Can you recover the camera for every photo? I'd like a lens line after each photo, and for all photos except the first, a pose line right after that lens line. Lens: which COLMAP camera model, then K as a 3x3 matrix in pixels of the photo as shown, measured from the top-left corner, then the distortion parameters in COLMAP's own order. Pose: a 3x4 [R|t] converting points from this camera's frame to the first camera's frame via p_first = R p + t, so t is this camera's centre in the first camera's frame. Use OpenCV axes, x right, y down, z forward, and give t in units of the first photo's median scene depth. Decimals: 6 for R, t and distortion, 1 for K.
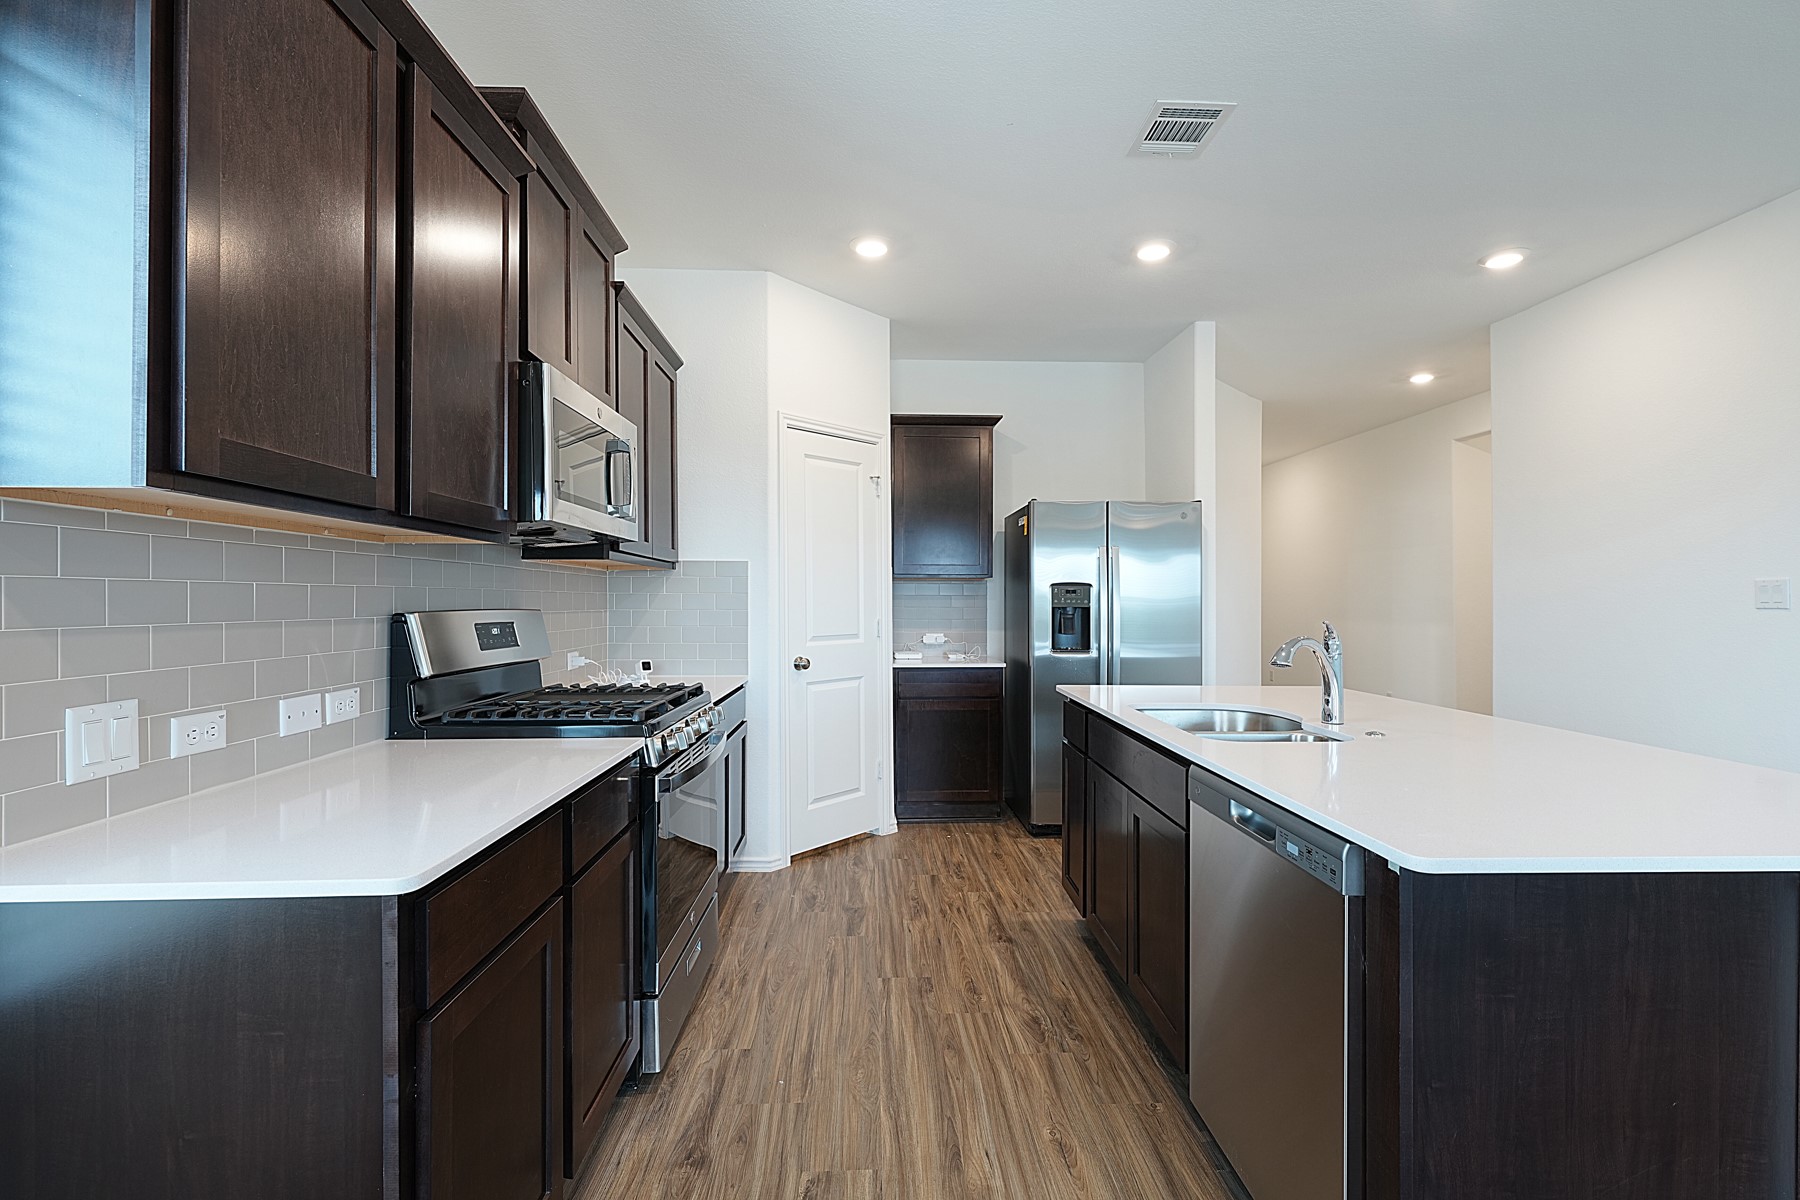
lens RADIAL K [[800.3, 0, 900.0], [0, 800.3, 600.0], [0, 0, 1]] dist [-0.000171, 0.000118]
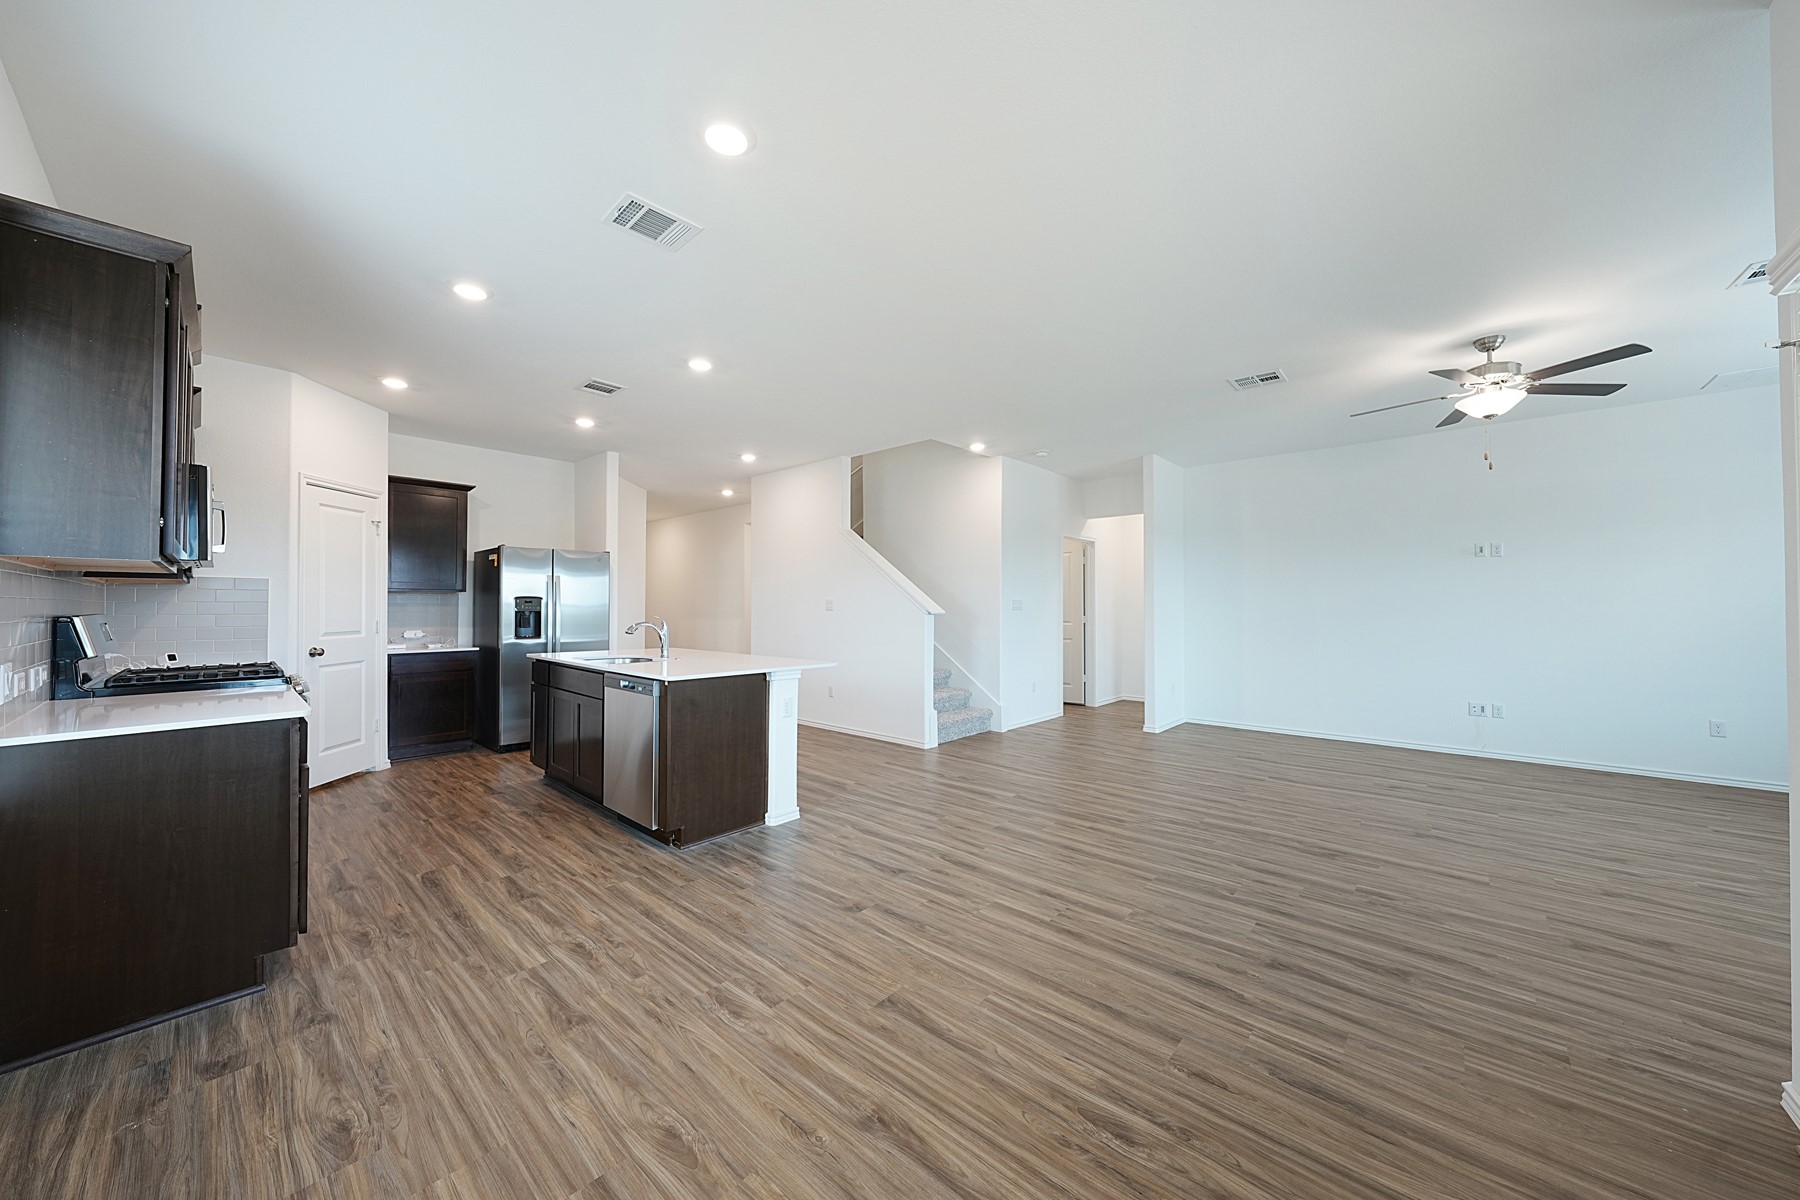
lens RADIAL K [[622.5, 0, 902.1], [0, 622.5, 596.7], [0, 0, 1]] dist [-0.002546, 0.000003]
pose [[0.695758, 0.012282, 0.718171, -0.175051], [-0.001549, 0.999877, -0.015598, -0.002348], [-0.718274, 0.009740, 0.695692, -0.458912]]
